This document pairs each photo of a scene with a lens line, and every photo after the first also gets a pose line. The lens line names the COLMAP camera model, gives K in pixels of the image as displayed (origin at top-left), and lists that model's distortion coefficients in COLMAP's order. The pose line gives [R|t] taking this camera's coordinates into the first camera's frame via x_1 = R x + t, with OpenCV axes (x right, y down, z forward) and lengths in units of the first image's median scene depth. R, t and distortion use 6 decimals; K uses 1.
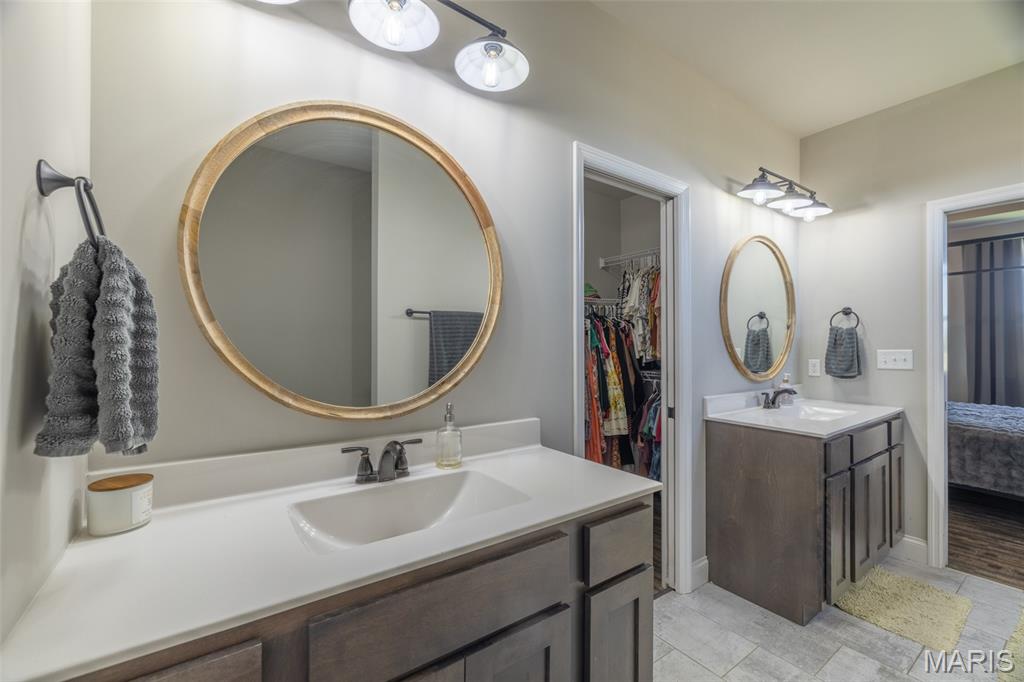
lens RADIAL K [[426.0, 0, 506.5], [0, 426.0, 341.8], [0, 0, 1]] dist [-0.001539, -0.000635]
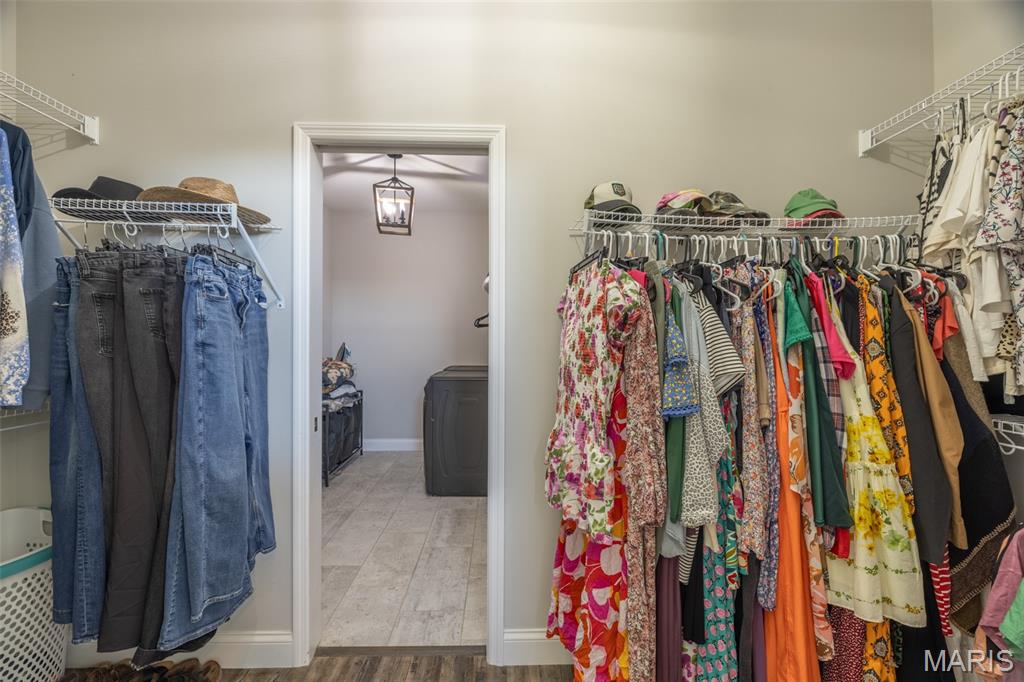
lens RADIAL K [[426.0, 0, 506.5], [0, 426.0, 341.8], [0, 0, 1]] dist [-0.001539, -0.000635]
pose [[0.832132, 0.004019, -0.554563, 0.195853], [-0.001756, 0.999988, 0.004611, 0.008342], [0.554575, -0.002863, 0.832129, 0.556458]]
